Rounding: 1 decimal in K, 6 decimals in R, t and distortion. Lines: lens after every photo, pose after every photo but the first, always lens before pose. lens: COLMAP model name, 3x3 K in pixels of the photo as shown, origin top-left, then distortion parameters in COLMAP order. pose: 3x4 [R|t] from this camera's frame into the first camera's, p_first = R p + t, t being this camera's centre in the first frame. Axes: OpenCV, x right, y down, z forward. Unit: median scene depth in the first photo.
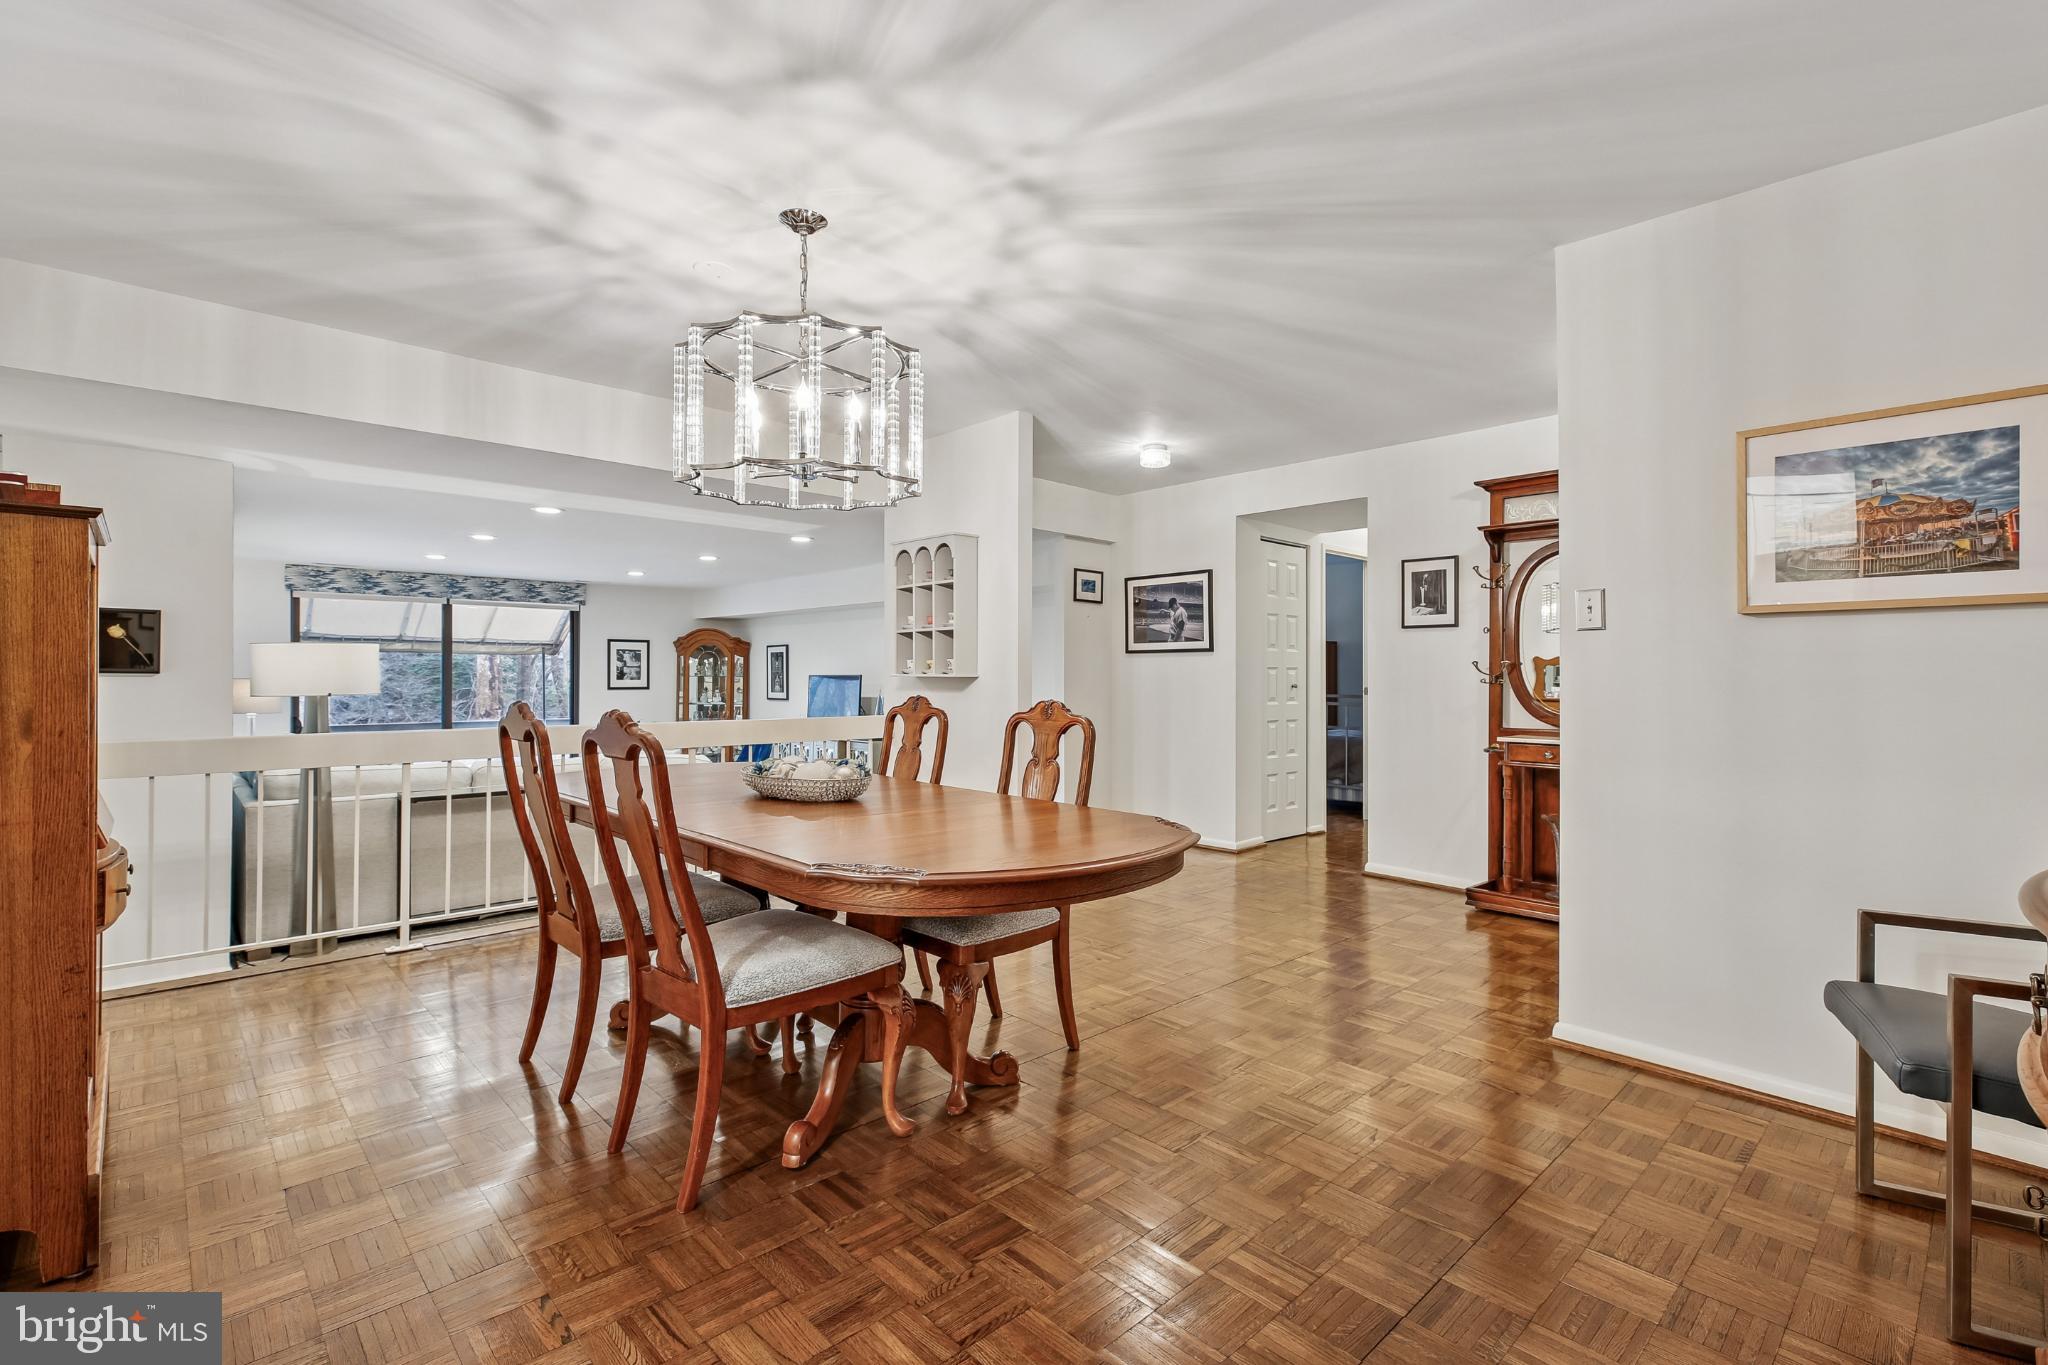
lens RADIAL K [[928.8, 0, 1025.8], [0, 928.8, 679.1], [0, 0, 1]] dist [0.005180, -0.001074]
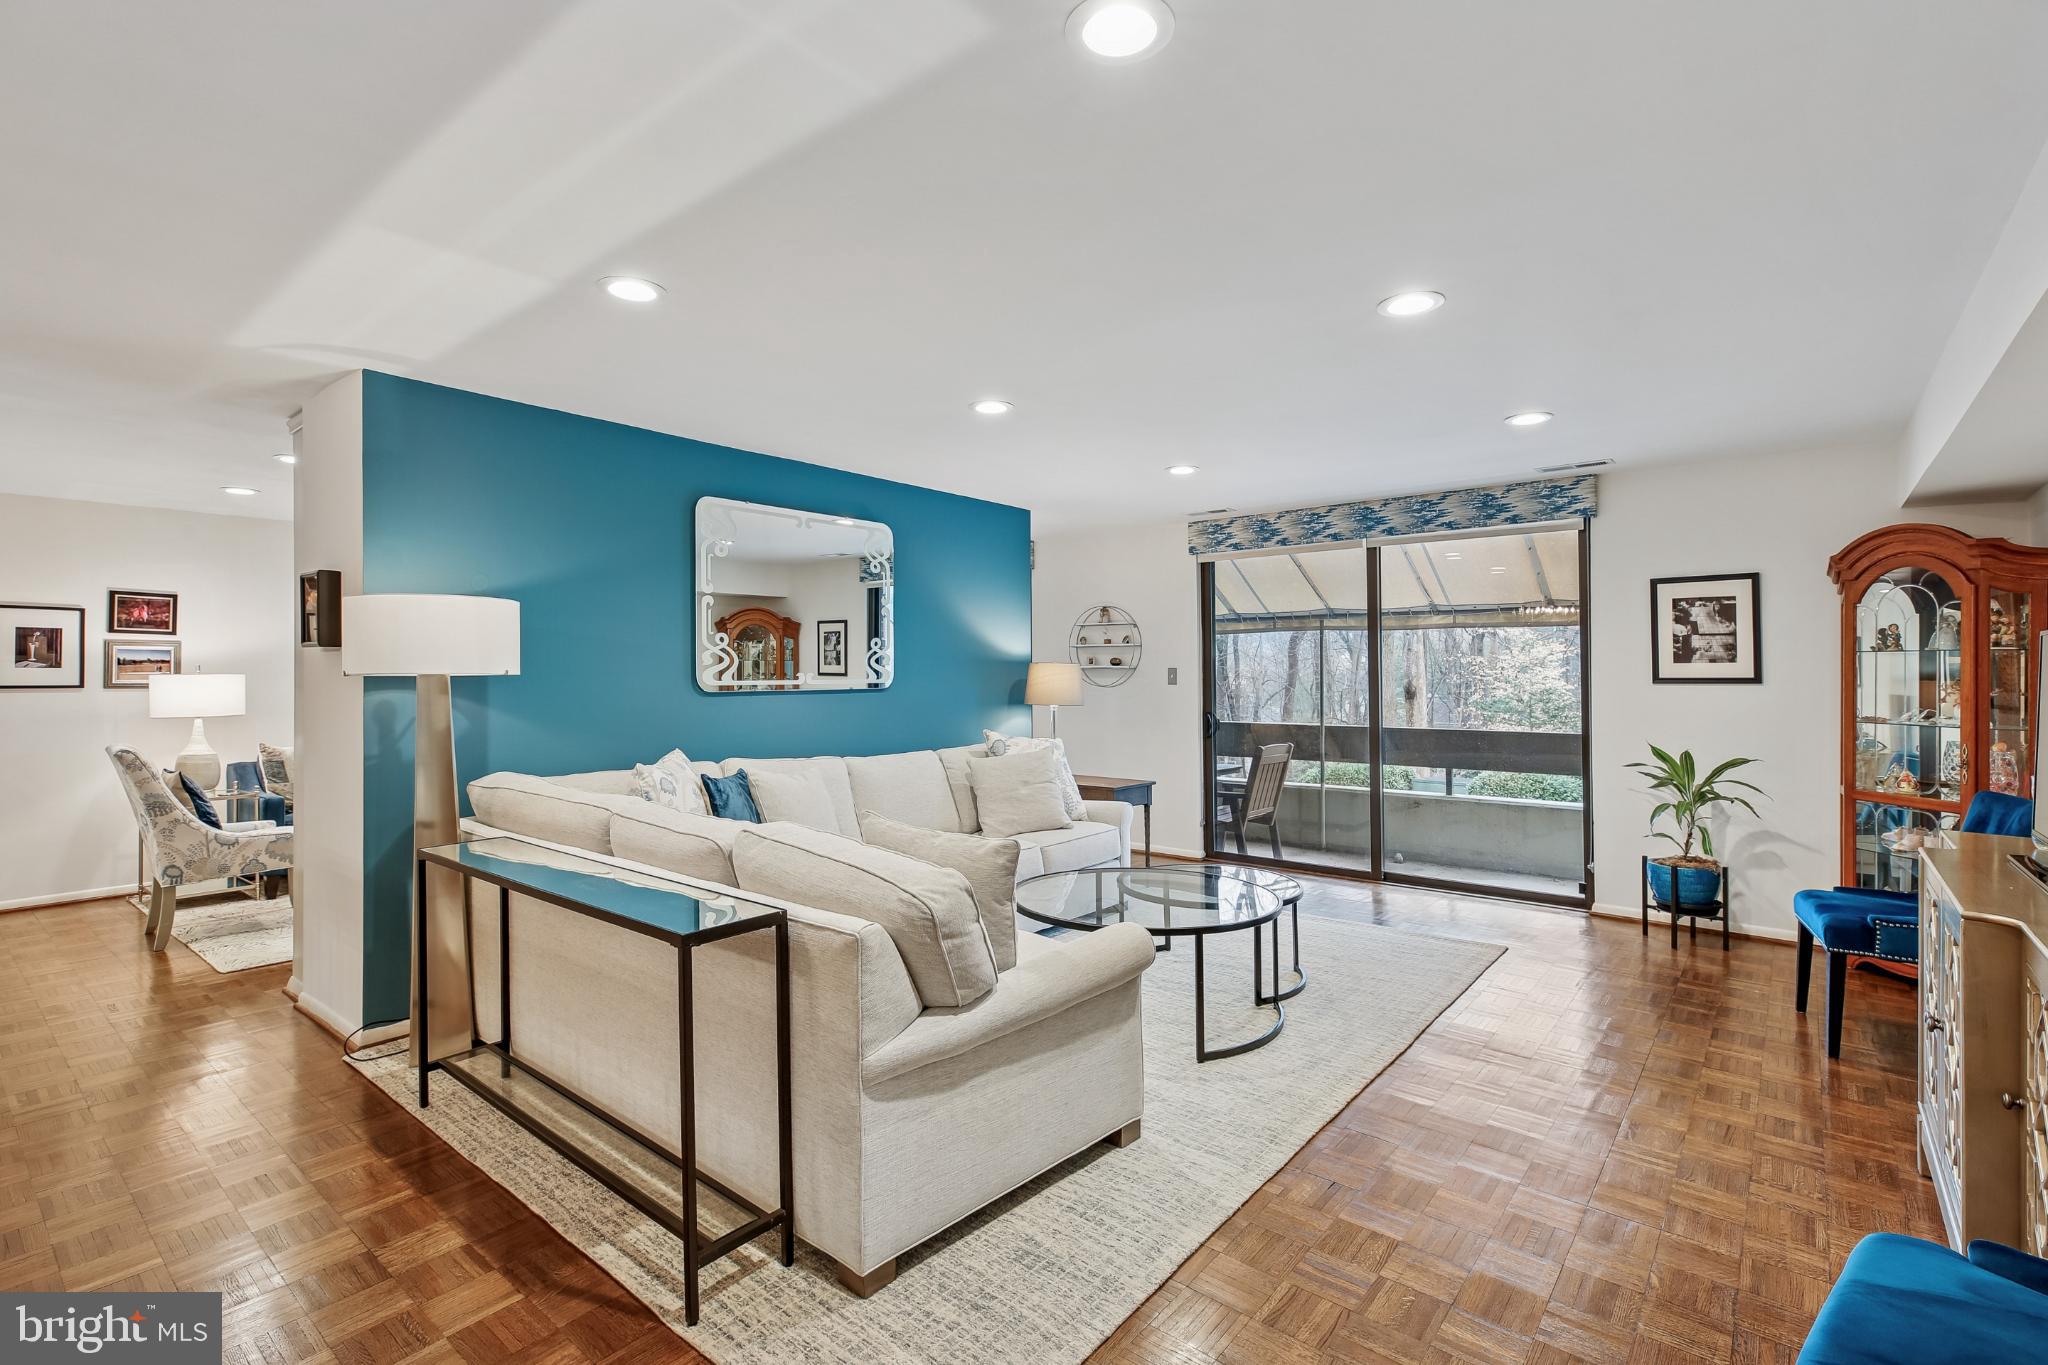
lens RADIAL K [[920.5, 0, 1028.1], [0, 920.5, 707.2], [0, 0, 1]] dist [-0.048081, -0.000830]
pose [[0.136533, 0.026238, -0.990288, -0.048589], [0.002438, 0.999637, 0.026822, 0.025471], [0.990633, -0.006076, 0.136419, 1.397355]]
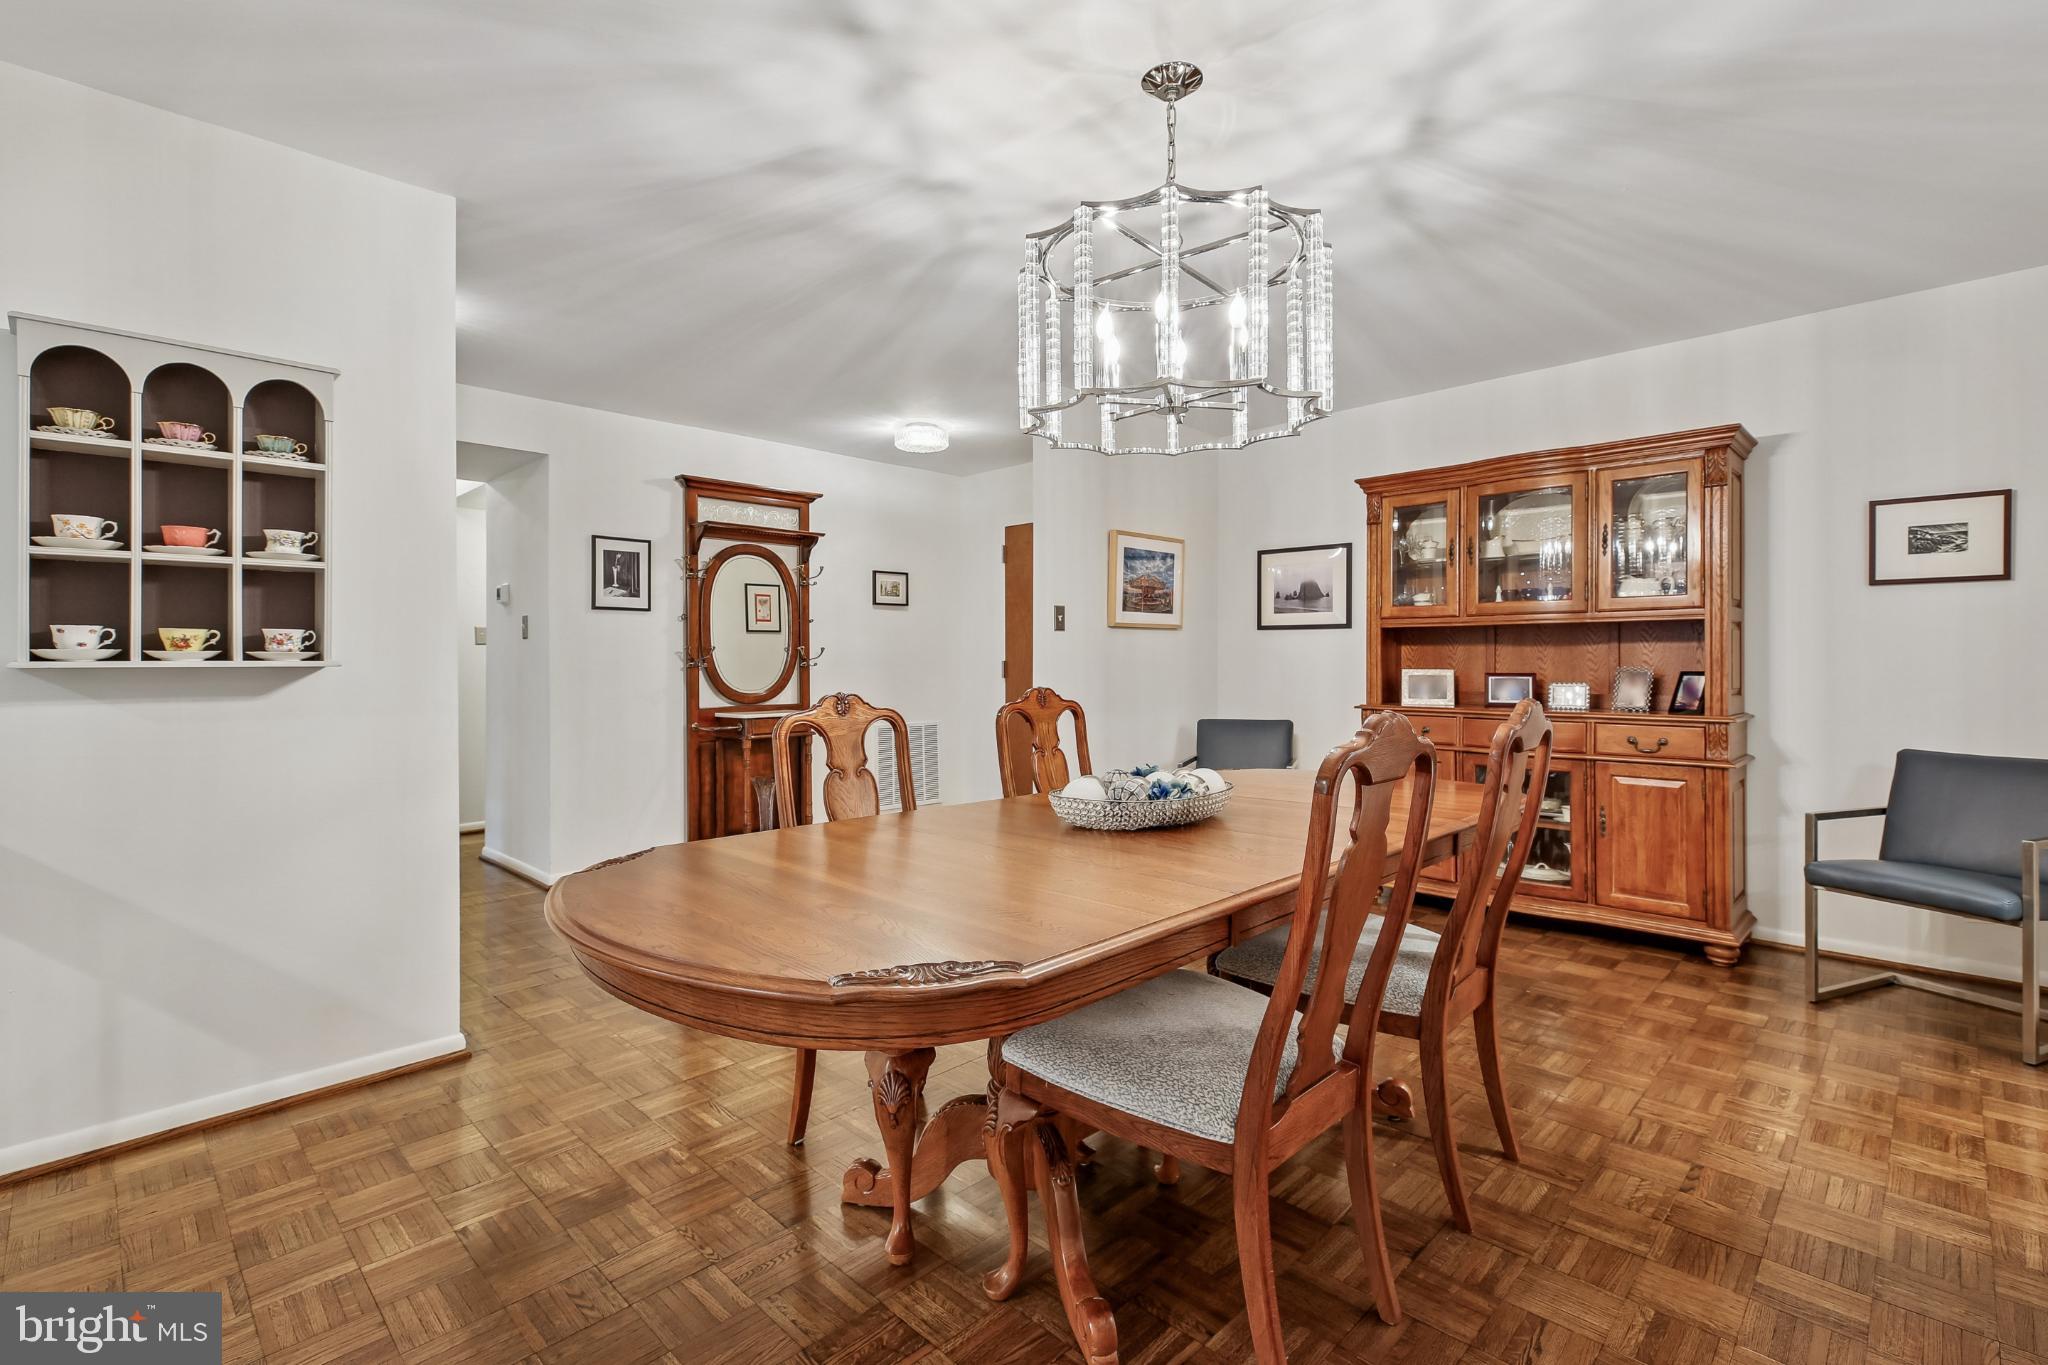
lens RADIAL K [[936.8, 0, 1028.2], [0, 936.8, 666.9], [0, 0, 1]] dist [0.006878, 0.000057]
pose [[-0.040371, -0.012125, 0.999111, -0.618600], [0.005545, 0.999908, 0.012359, -0.007424], [-0.999169, 0.006039, -0.040300, 0.695619]]
